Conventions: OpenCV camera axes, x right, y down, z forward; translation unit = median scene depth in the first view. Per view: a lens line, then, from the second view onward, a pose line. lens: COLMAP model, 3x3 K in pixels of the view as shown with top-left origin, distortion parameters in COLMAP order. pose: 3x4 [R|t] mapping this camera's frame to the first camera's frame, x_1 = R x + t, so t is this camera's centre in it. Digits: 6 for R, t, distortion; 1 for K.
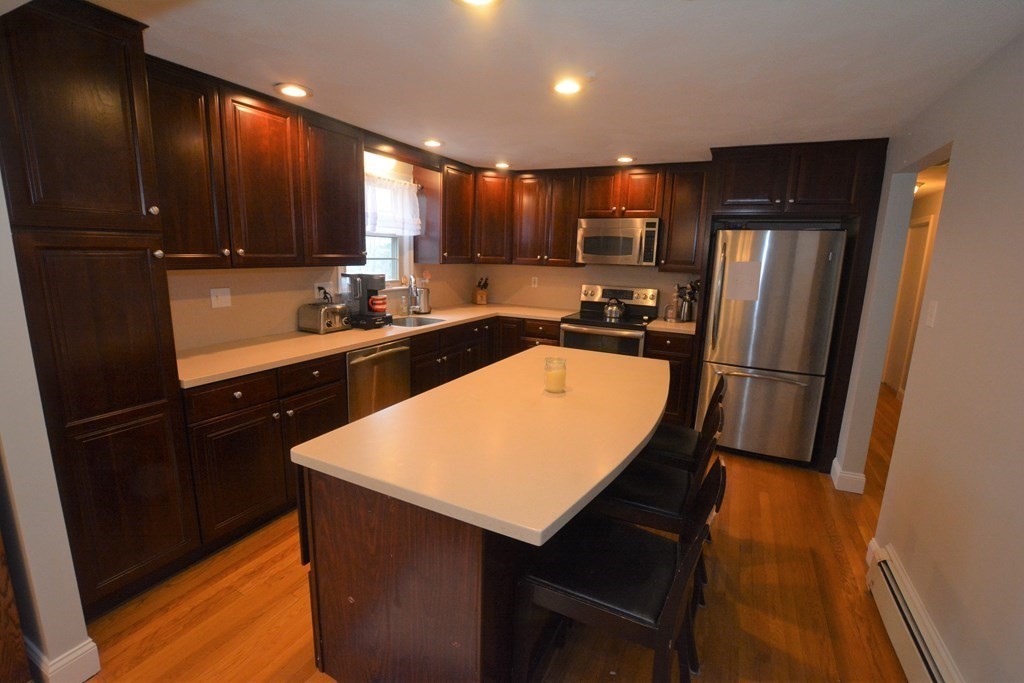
lens RADIAL K [[453.2, 0, 509.4], [0, 453.2, 340.4], [0, 0, 1]] dist [-0.004100, -0.000671]
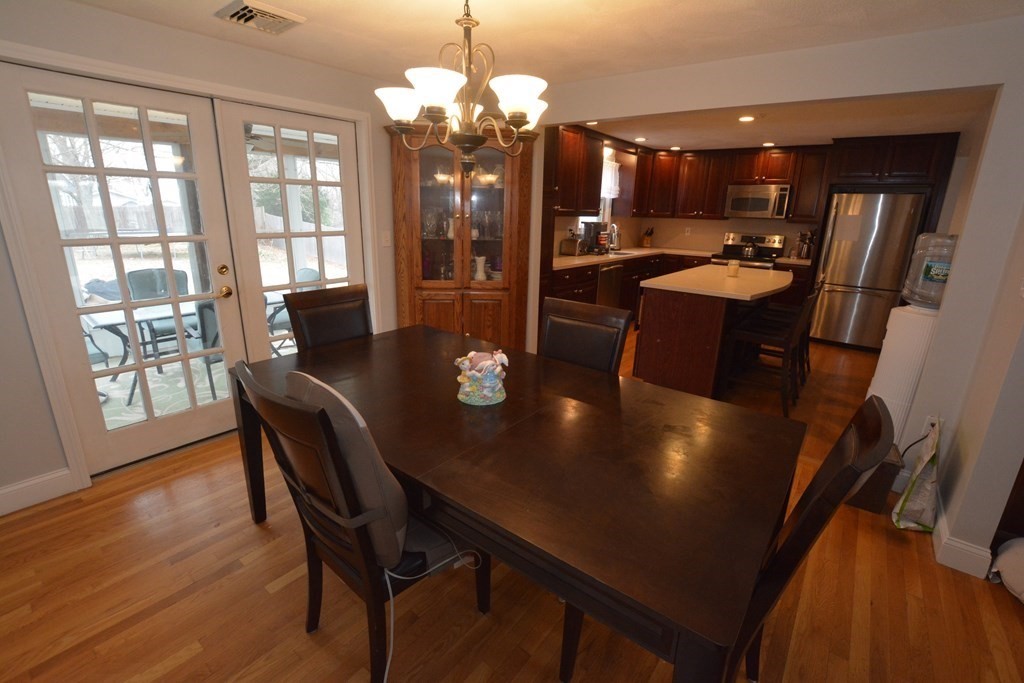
lens RADIAL K [[453.2, 0, 514.5], [0, 453.2, 338.3], [0, 0, 1]] dist [-0.004100, -0.000671]
pose [[0.981573, 0.052227, -0.183811, -0.233369], [-0.037688, 0.995942, 0.081725, 0.127309], [0.187334, -0.073292, 0.979558, -0.589748]]
